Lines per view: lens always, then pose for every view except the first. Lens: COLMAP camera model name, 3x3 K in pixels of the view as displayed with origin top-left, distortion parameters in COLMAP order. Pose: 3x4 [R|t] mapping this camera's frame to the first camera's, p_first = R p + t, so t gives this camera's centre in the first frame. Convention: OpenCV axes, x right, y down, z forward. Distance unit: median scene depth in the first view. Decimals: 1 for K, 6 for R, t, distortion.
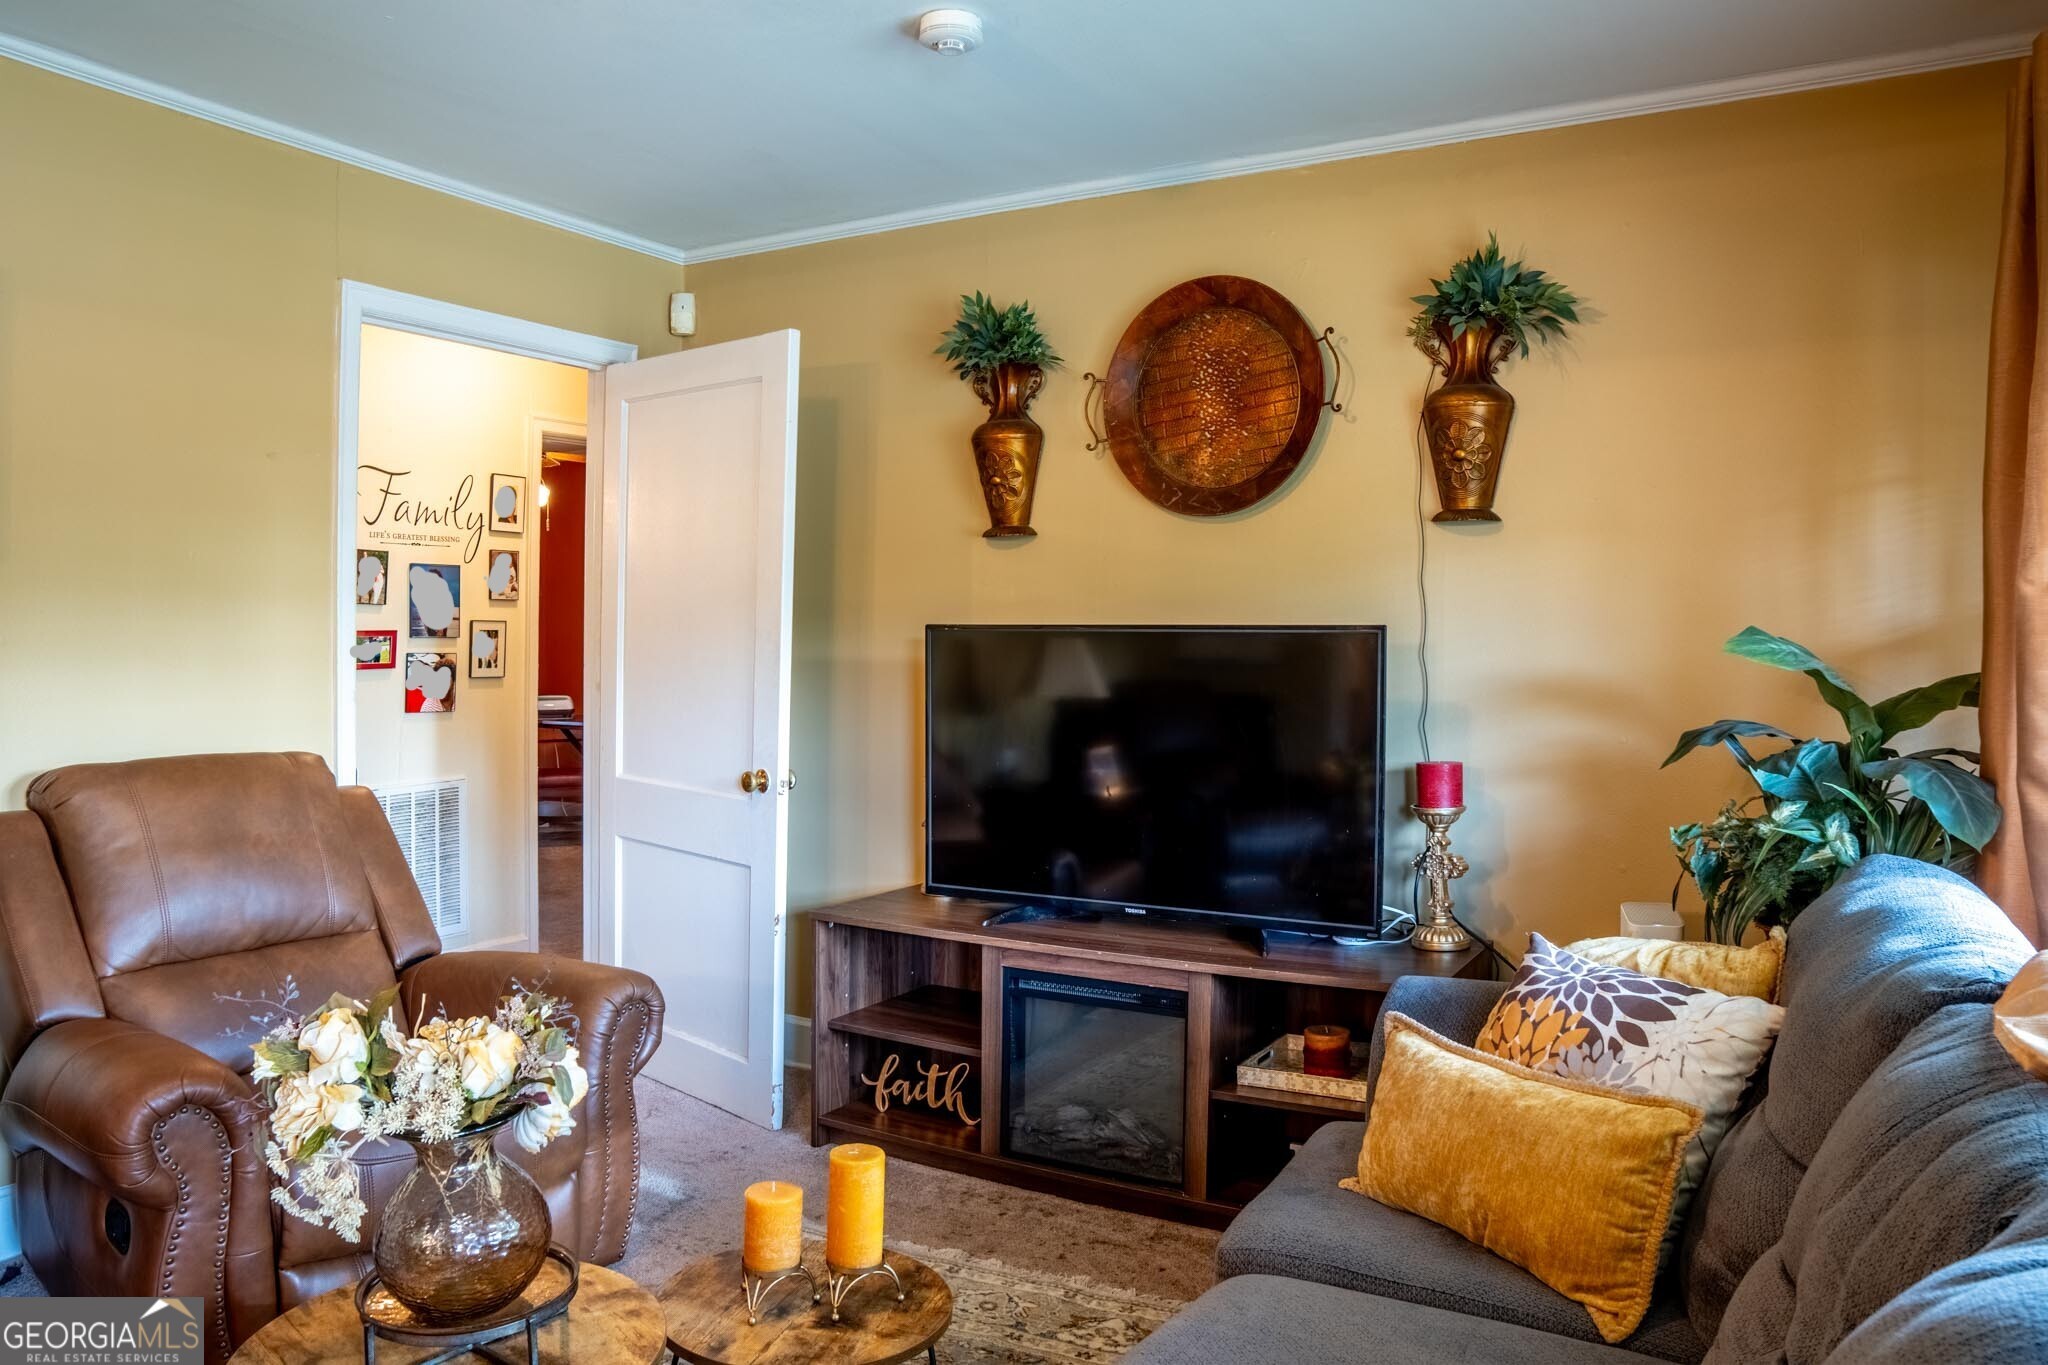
lens RADIAL K [[1460.1, 0, 1019.6], [0, 1460.1, 674.6], [0, 0, 1]] dist [-0.104664, 0.062941]
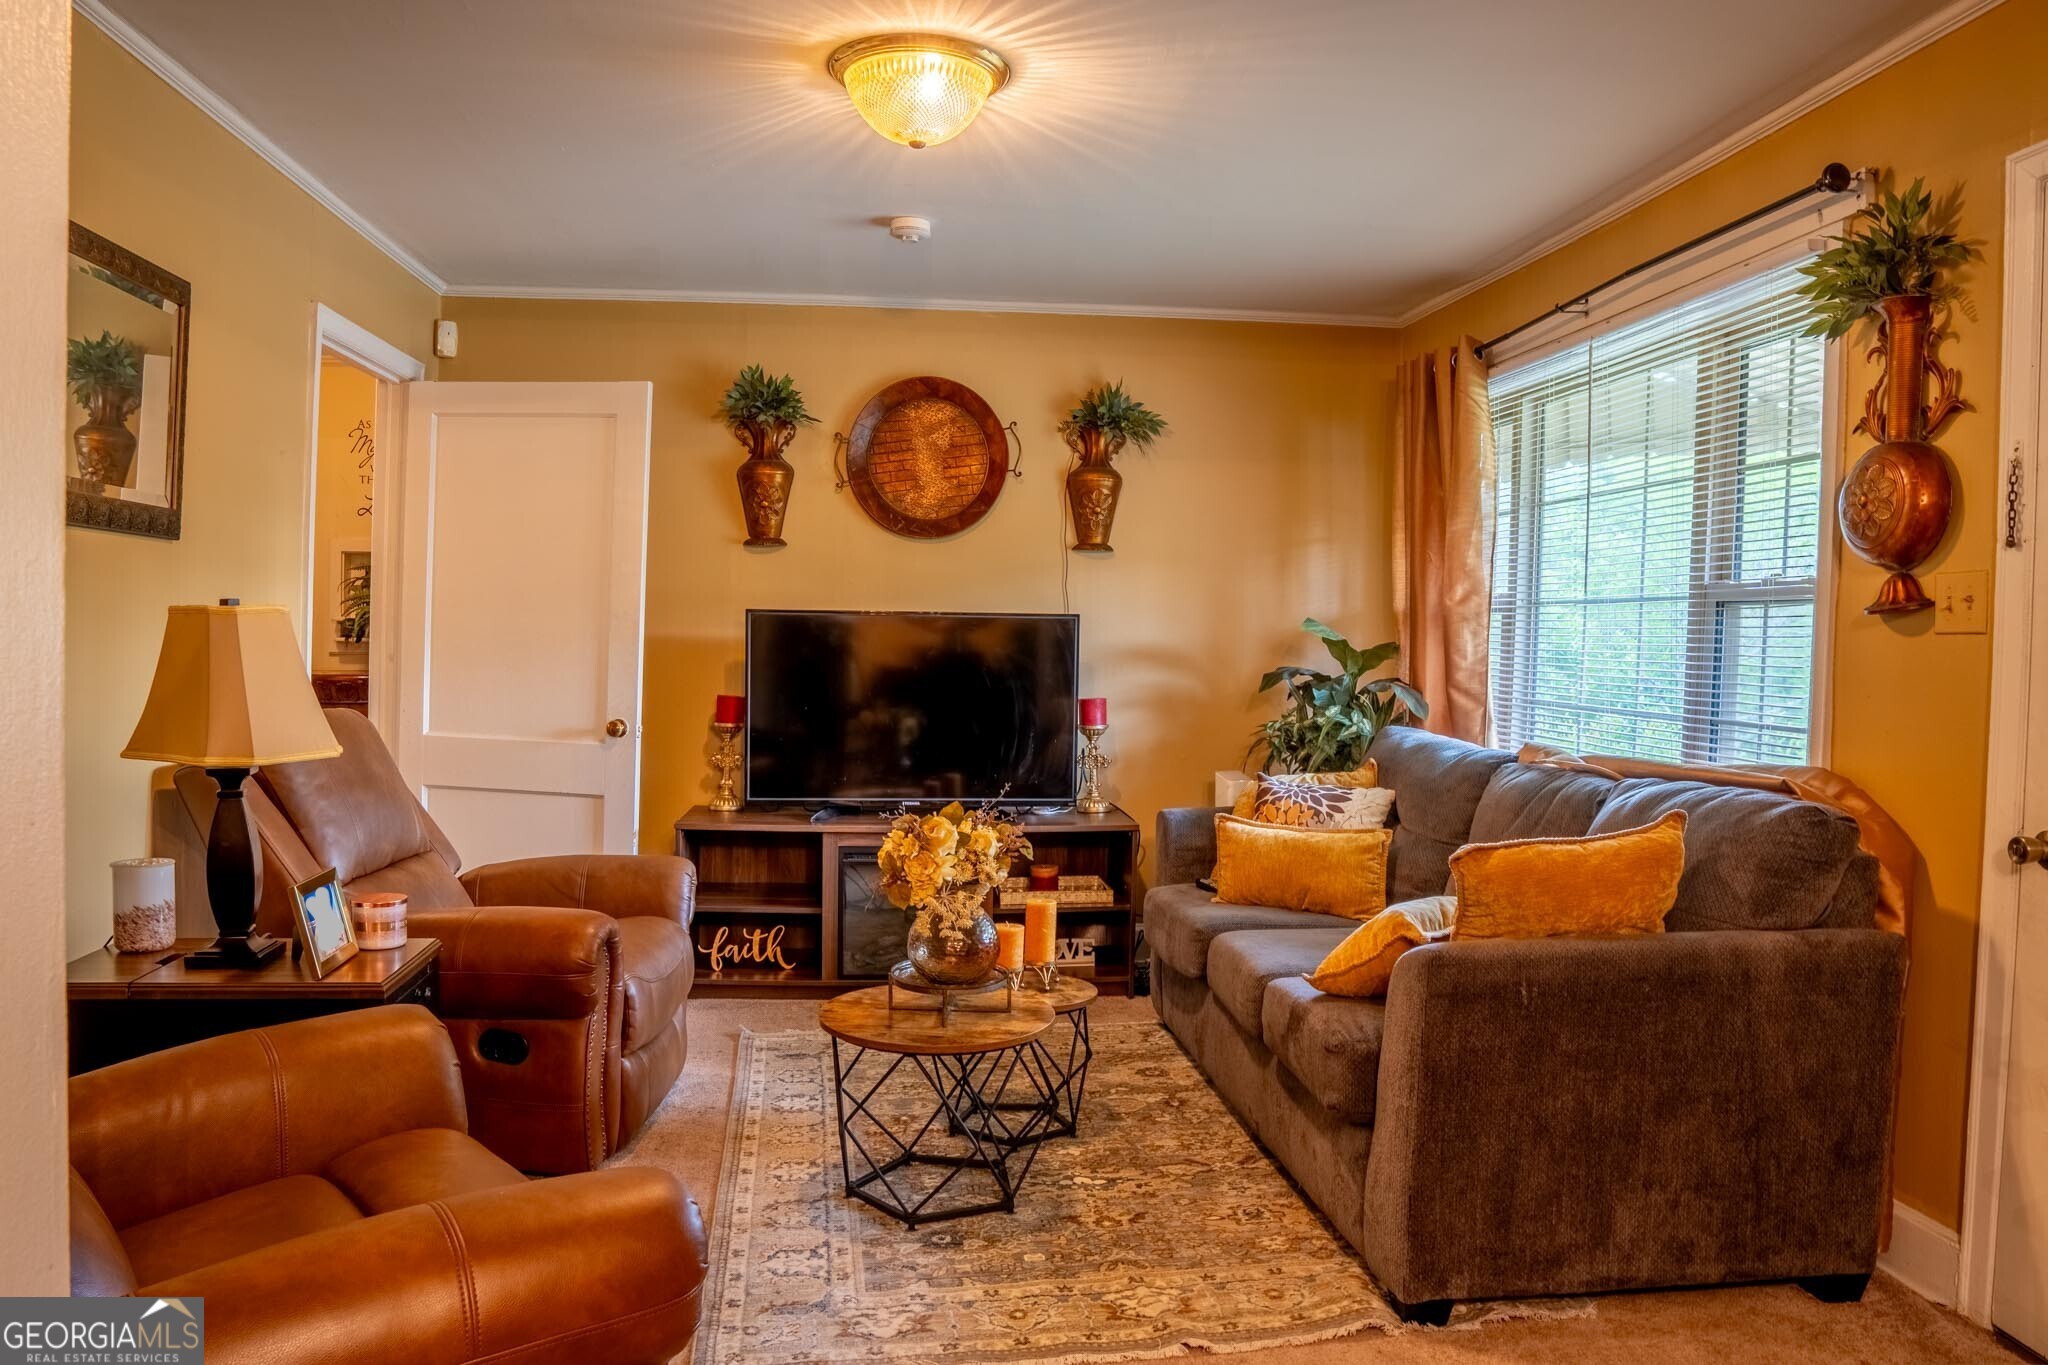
lens RADIAL K [[1460.1, 0, 1023.7], [0, 1460.1, 680.0], [0, 0, 1]] dist [-0.104664, 0.062941]
pose [[0.808903, -0.013204, 0.587794, -0.689939], [0.005713, 0.999877, 0.014599, 0.014415], [-0.587914, -0.008451, 0.808879, -0.270009]]
